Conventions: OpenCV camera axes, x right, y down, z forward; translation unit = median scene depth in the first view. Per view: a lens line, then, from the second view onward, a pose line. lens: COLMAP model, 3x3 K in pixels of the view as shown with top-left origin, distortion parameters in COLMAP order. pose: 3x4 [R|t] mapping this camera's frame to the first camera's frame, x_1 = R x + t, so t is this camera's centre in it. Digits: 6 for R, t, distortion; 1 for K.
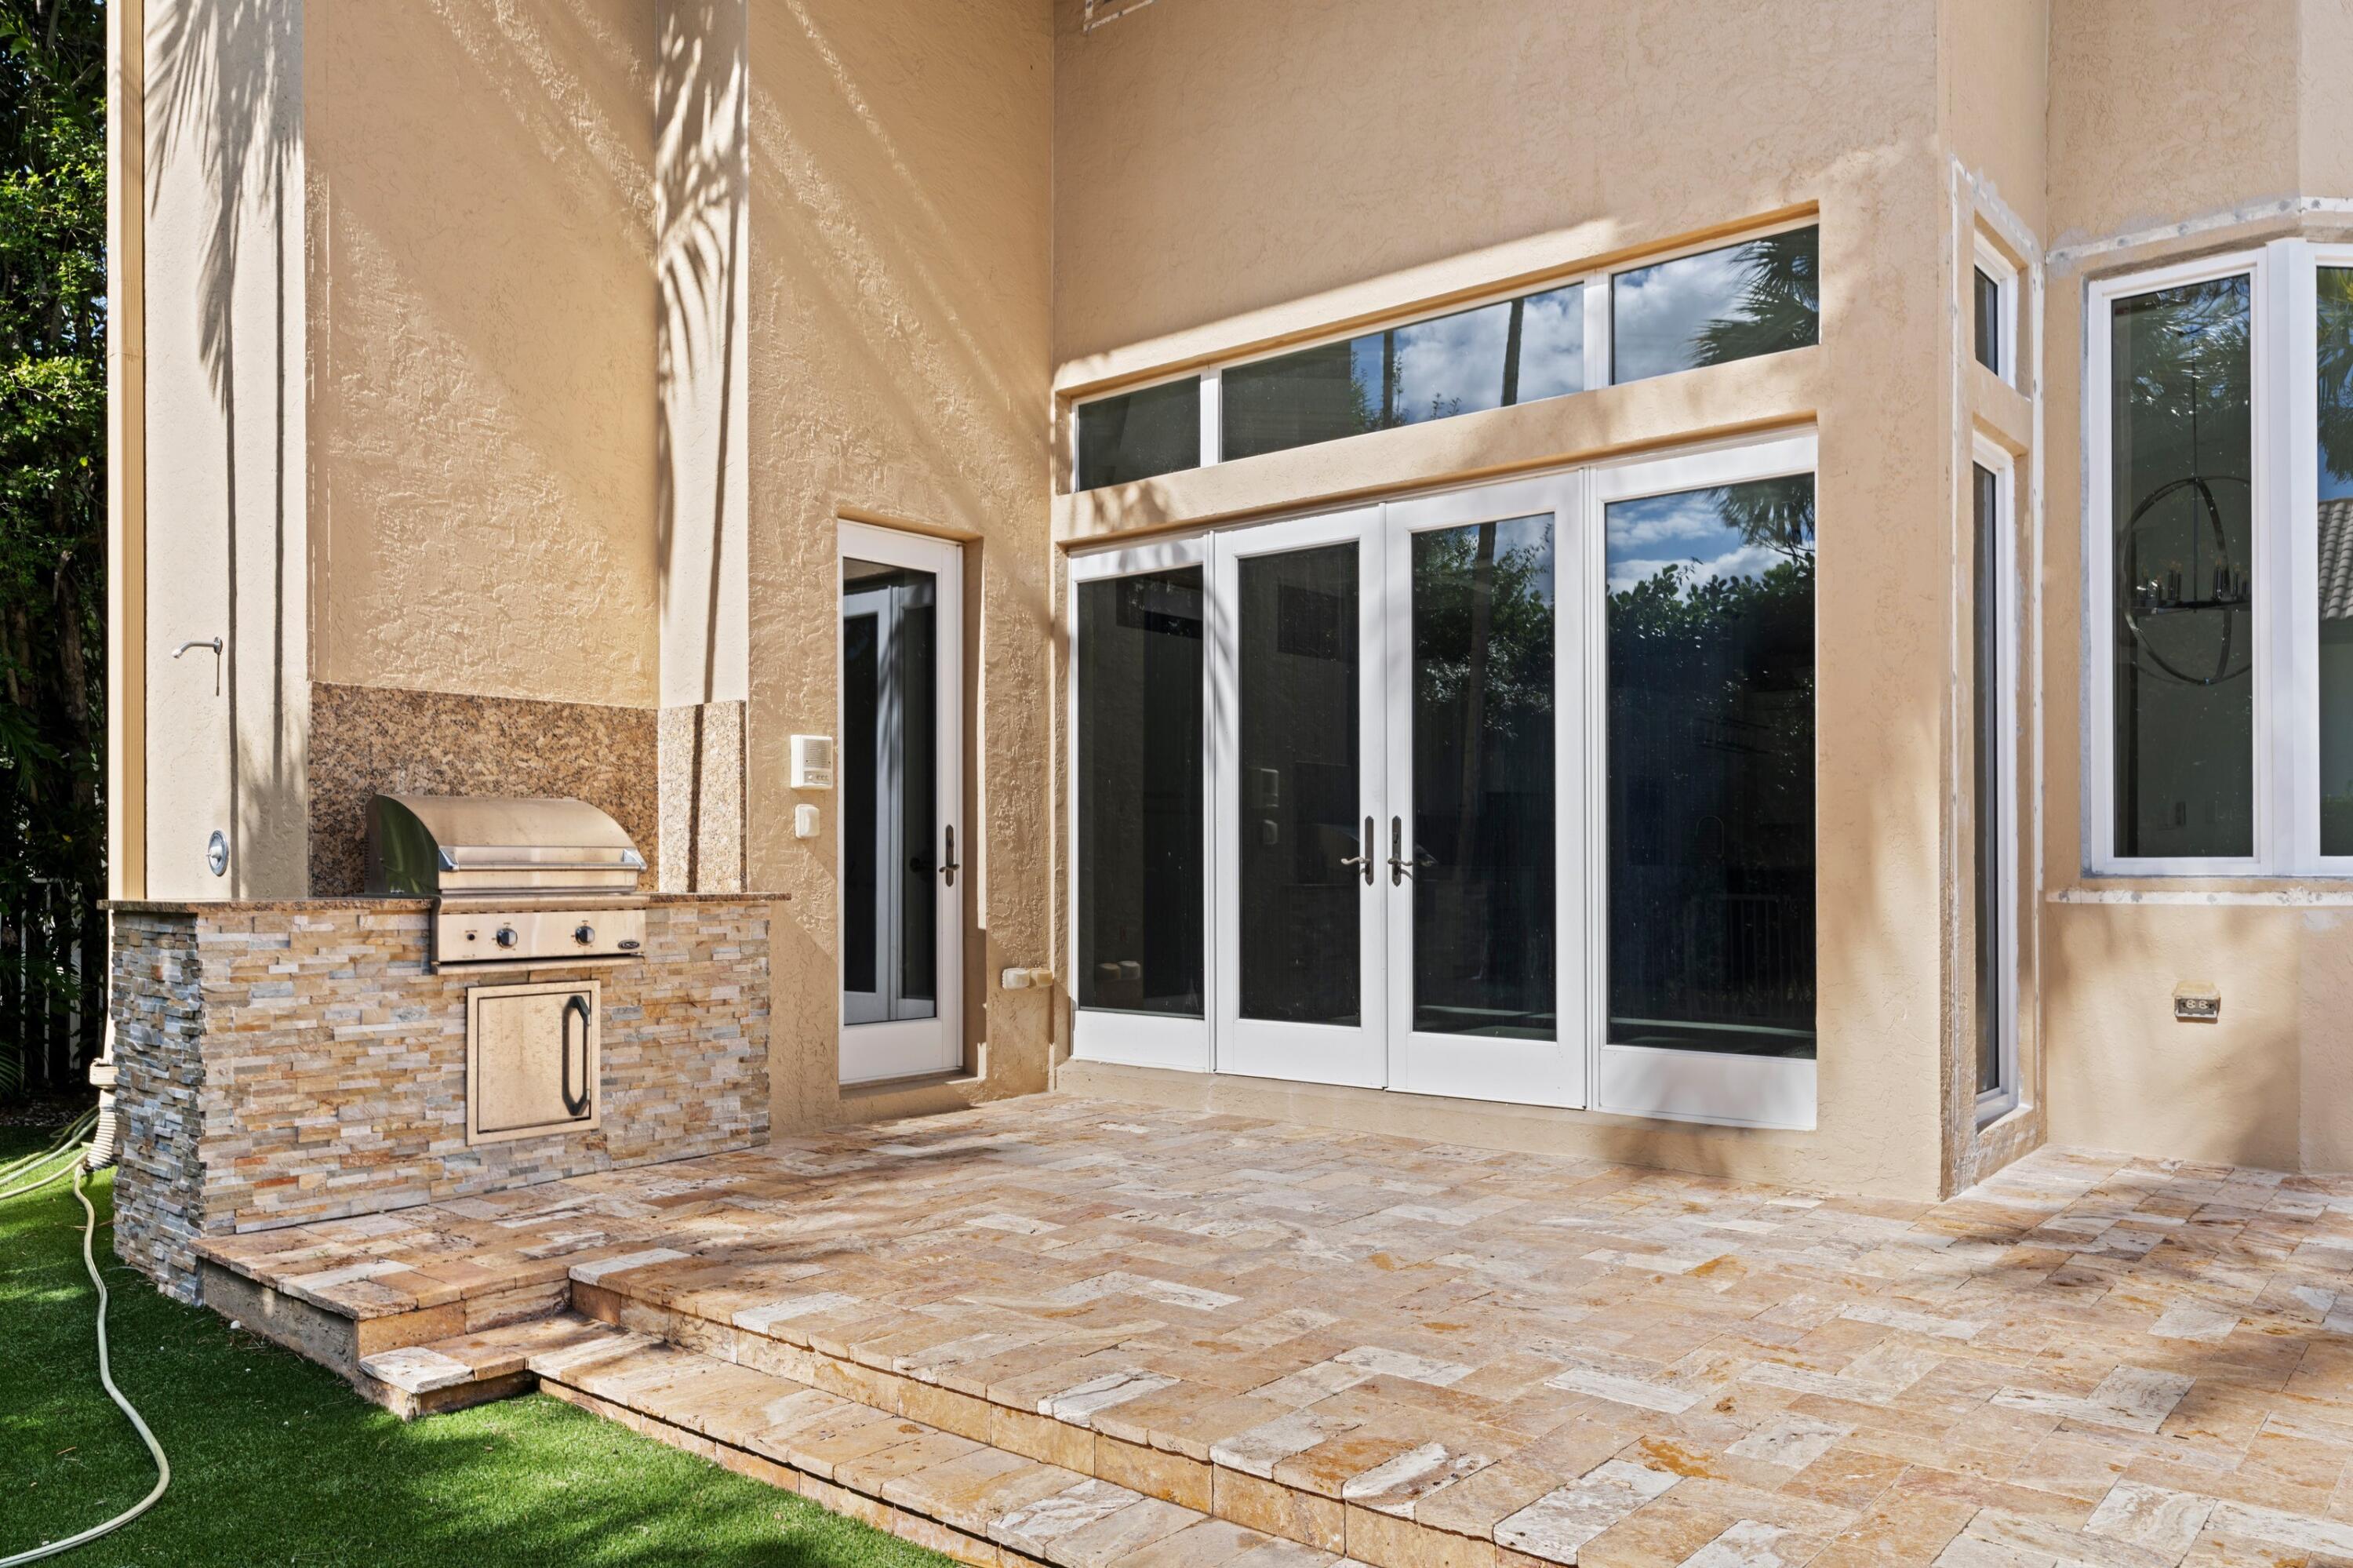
lens RADIAL K [[1674.2, 0, 1168.9], [0, 1674.2, 855.4], [0, 0, 1]] dist [0.004961, 0.001071]
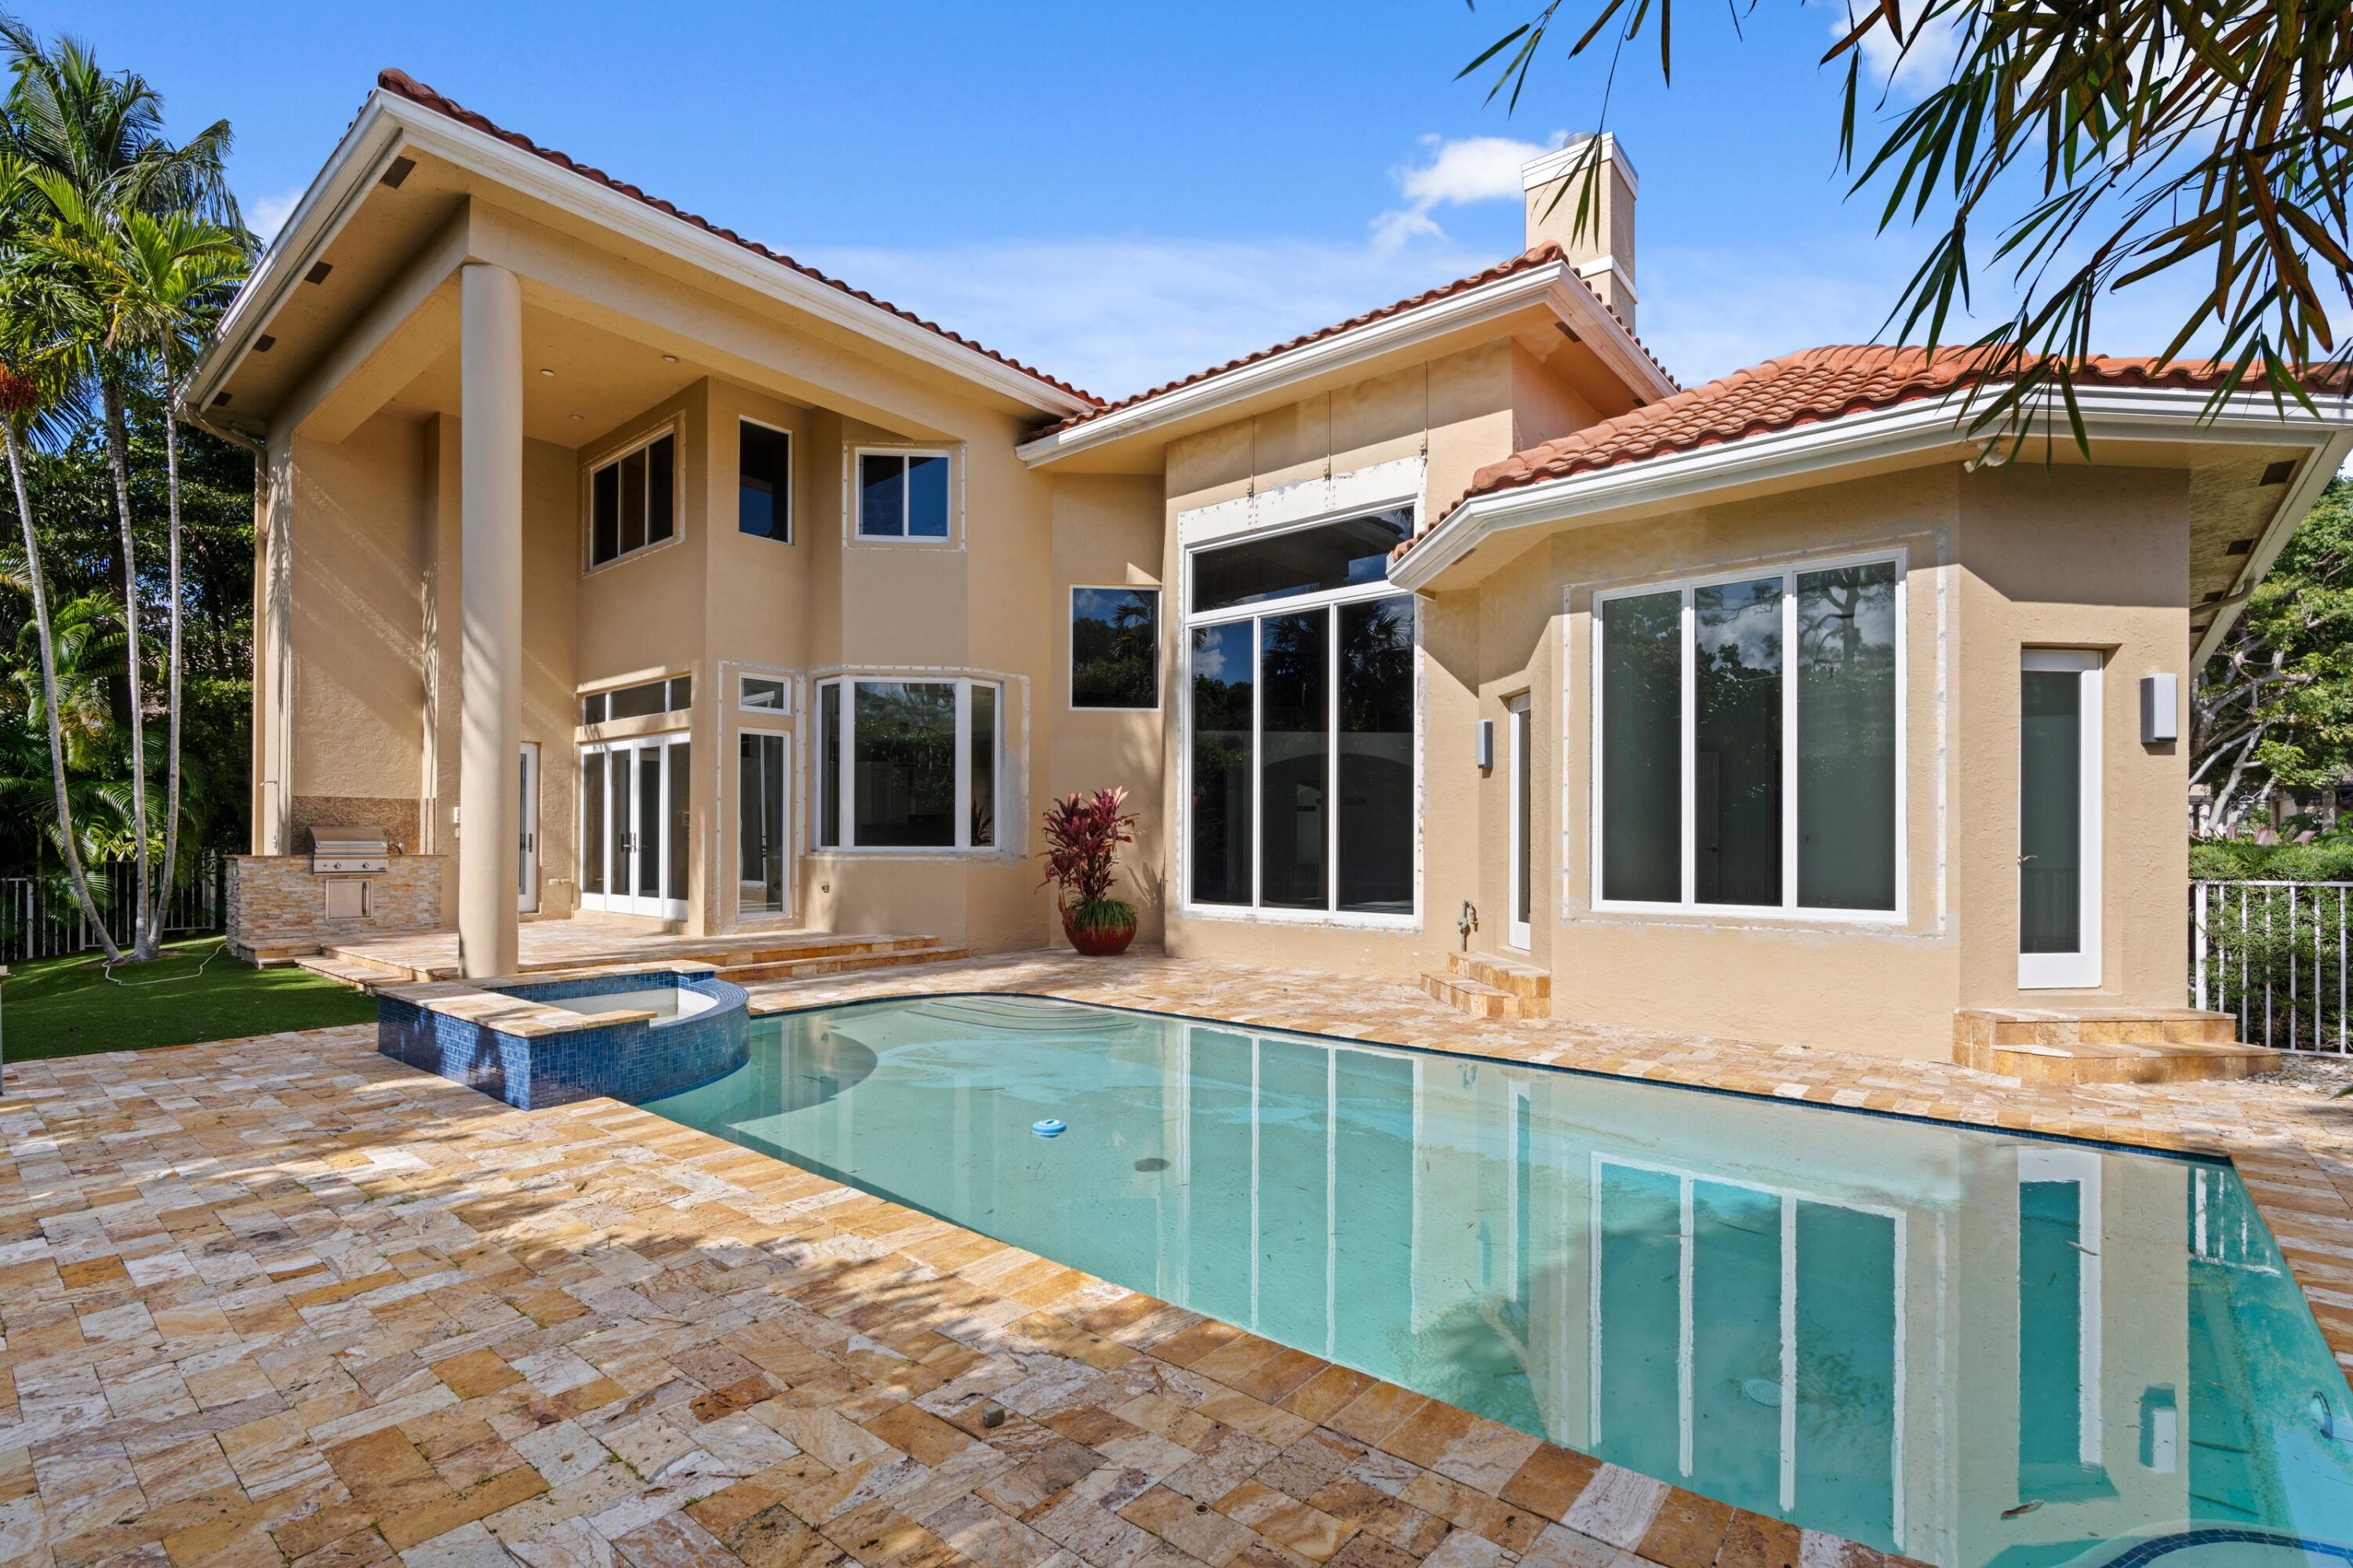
lens RADIAL K [[1050.5, 0, 1176.7], [0, 1050.5, 839.5], [0, 0, 1]] dist [-0.001485, -0.000188]
pose [[0.999966, 0.004033, 0.007238, 1.335710], [-0.004067, 0.999981, 0.004609, -0.025668], [-0.007219, -0.004638, 0.999963, -1.234793]]
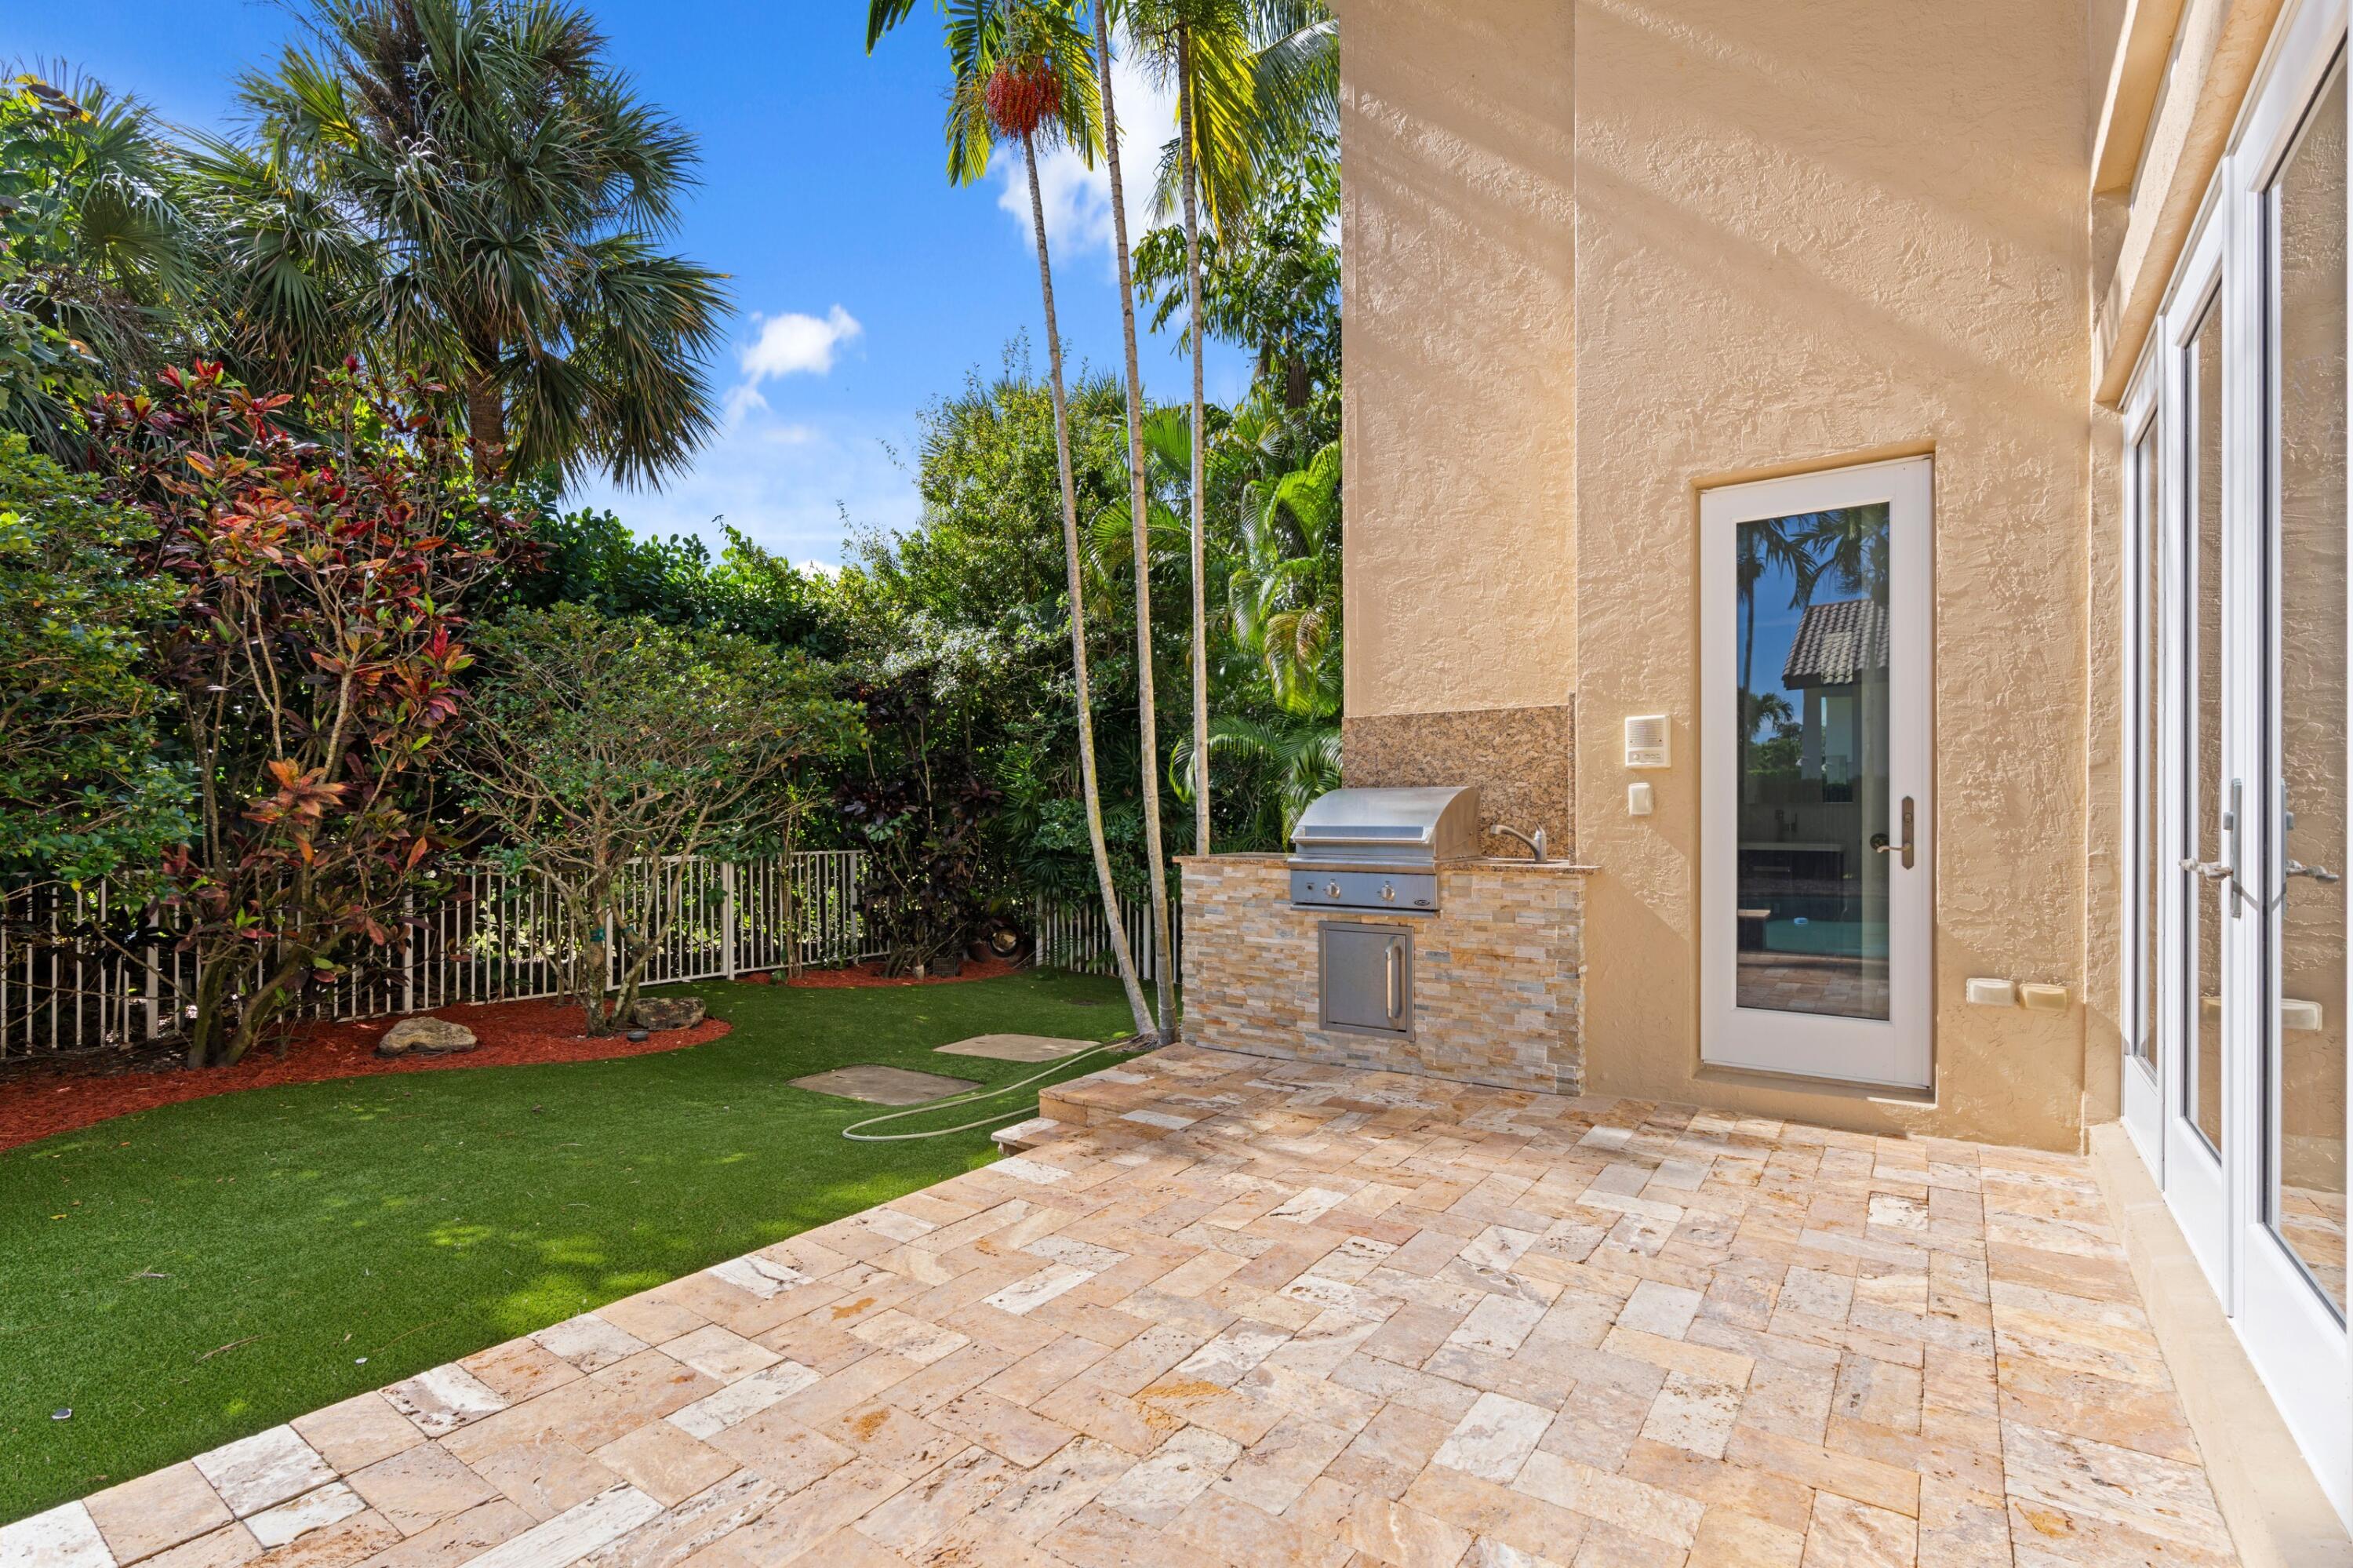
lens RADIAL K [[1089.6, 0, 1166.8], [0, 1089.6, 811.7], [0, 0, 1]] dist [-0.001461, 0.000955]
pose [[0.082094, 0.004226, -0.996616, 0.476768], [0.010816, 0.999928, 0.005131, -0.021518], [0.996566, -0.011200, 0.082042, 0.723976]]
